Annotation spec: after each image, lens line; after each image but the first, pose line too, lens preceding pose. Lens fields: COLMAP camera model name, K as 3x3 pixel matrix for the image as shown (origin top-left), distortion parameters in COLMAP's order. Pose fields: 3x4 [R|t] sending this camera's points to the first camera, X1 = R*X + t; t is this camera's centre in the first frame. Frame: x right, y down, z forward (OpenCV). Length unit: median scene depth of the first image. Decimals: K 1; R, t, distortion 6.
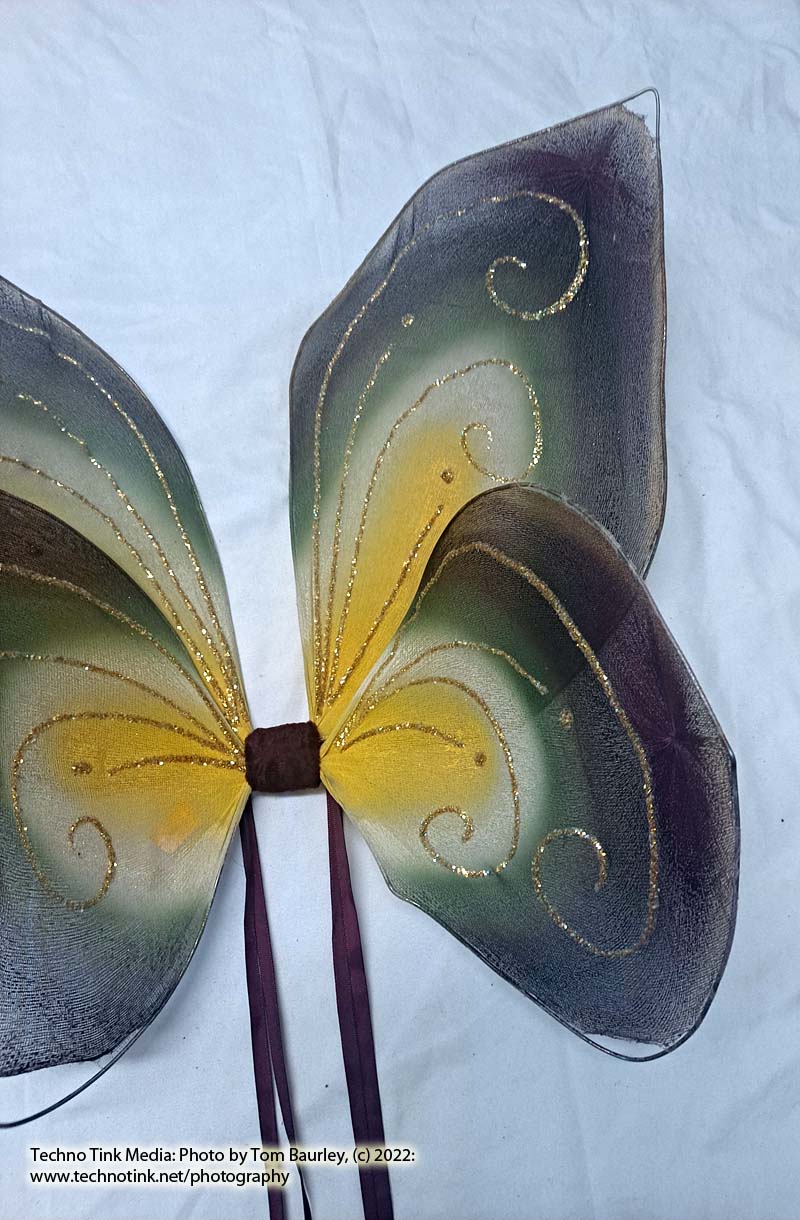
lens RADIAL K [[898.7, 0, 452.5], [0, 898.7, 607.6], [0, 0, 1]] dist [0.055169, -0.093760]
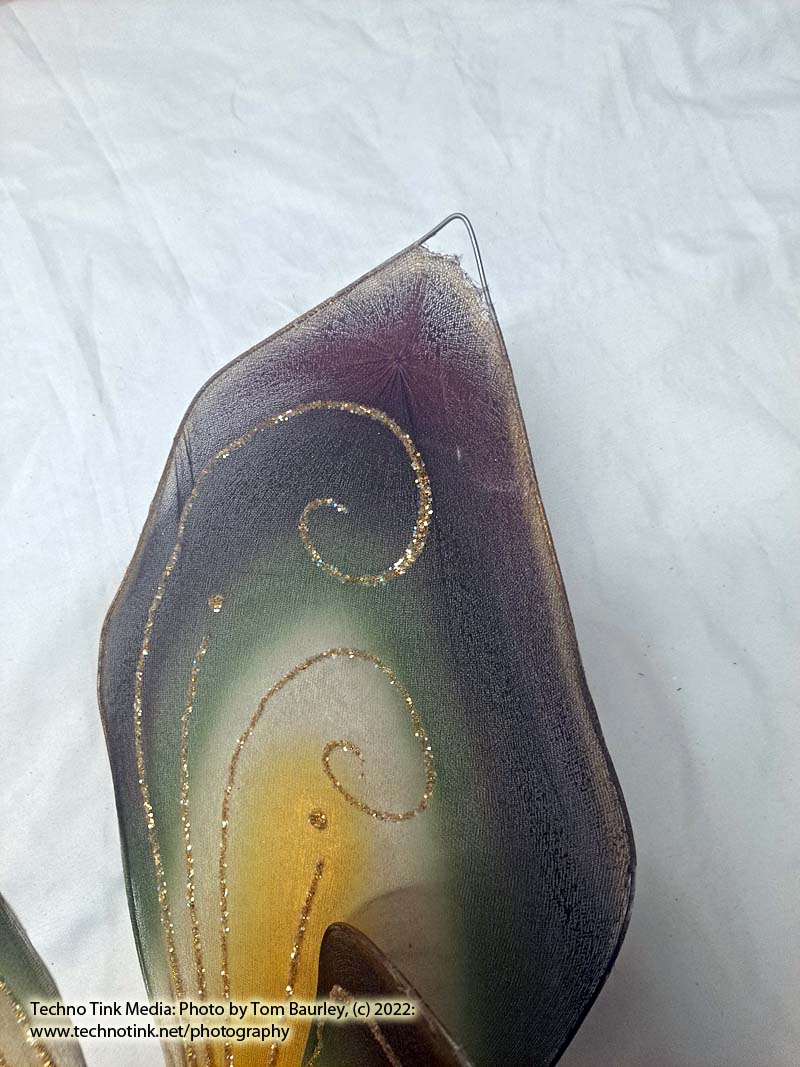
lens RADIAL K [[790.8, 0, 395.6], [0, 790.8, 530.8], [0, 0, 1]] dist [0.034411, -0.077657]
pose [[0.963482, -0.249511, -0.097189, 0.180345], [0.255832, 0.964921, 0.058965, -0.408749], [0.079068, -0.081676, 0.993518, 0.422609]]
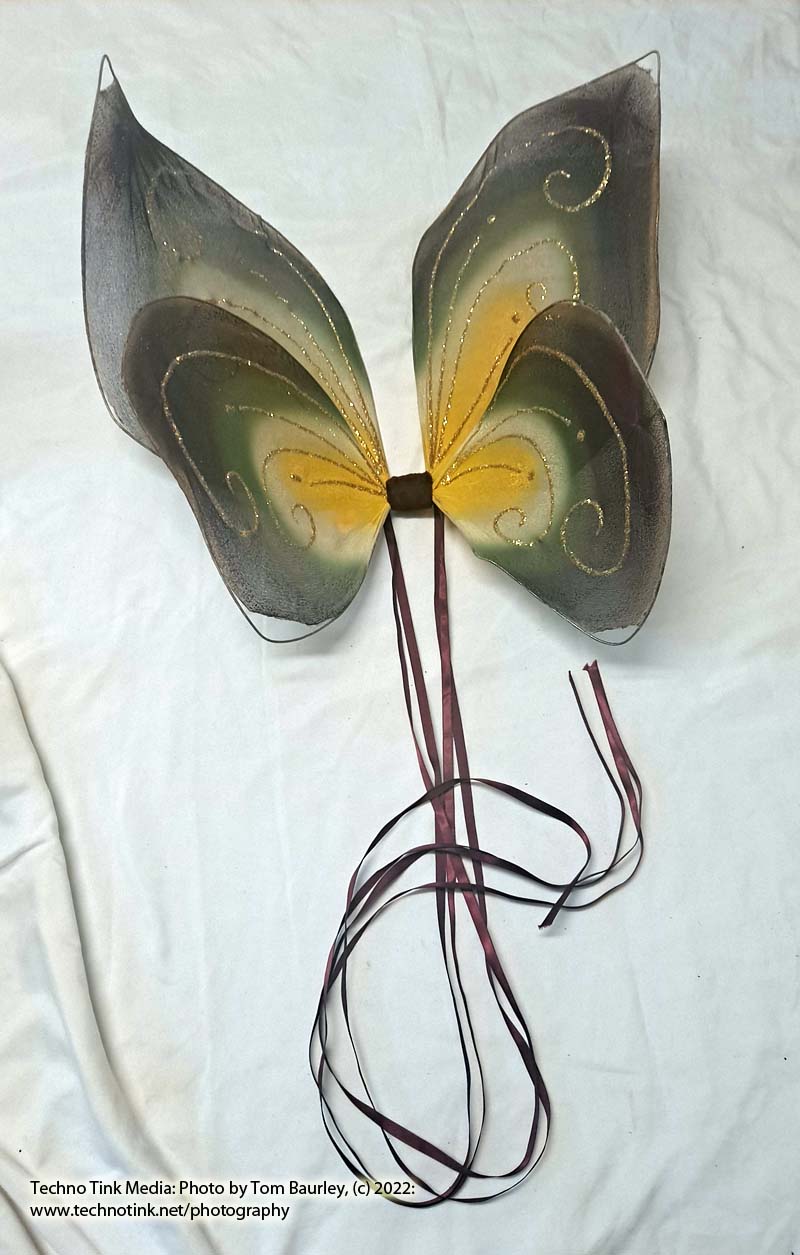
lens RADIAL K [[945.2, 0, 417.2], [0, 945.2, 641.3], [0, 0, 1]] dist [0.045348, -0.059233]
pose [[0.990055, 0.009056, -0.140387, 0.062058], [-0.007587, 0.999911, 0.010998, 0.401030], [0.140474, -0.009824, 0.990036, -0.644740]]
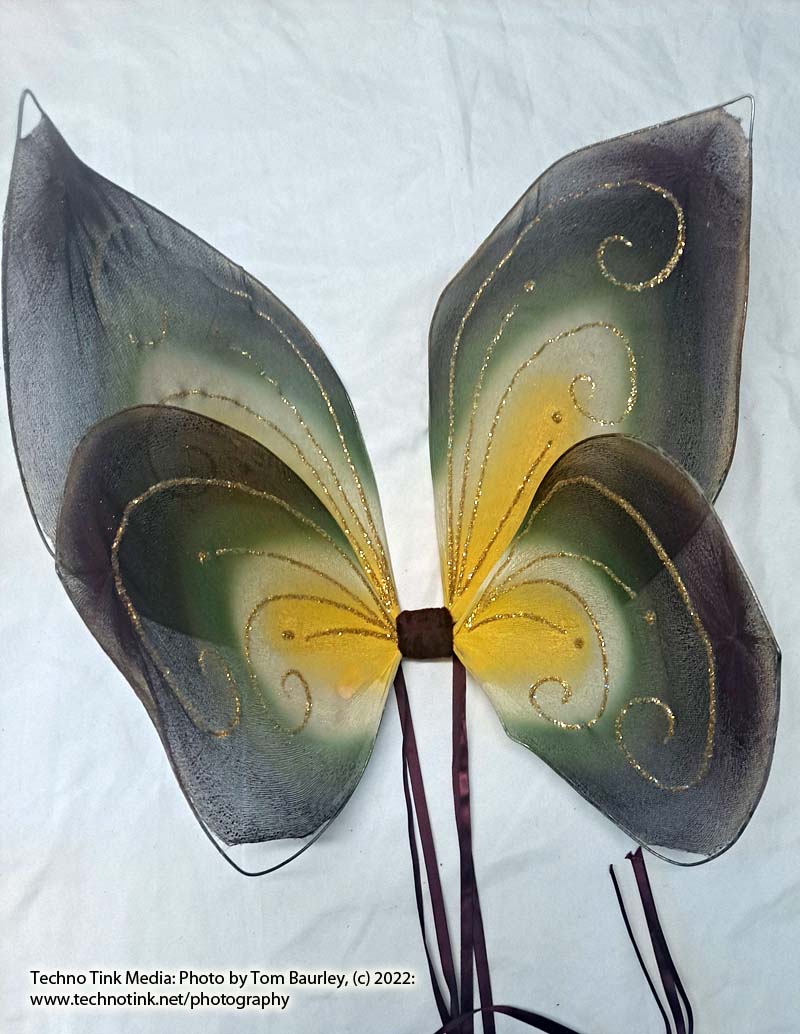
lens RADIAL K [[851.6, 0, 434.2], [0, 851.6, 580.8], [0, 0, 1]] dist [0.058605, -0.089895]
pose [[0.997075, 0.045159, -0.061656, -0.096973], [-0.038164, 0.993171, 0.110249, -0.047659], [0.066214, -0.107574, 0.991990, -0.225052]]
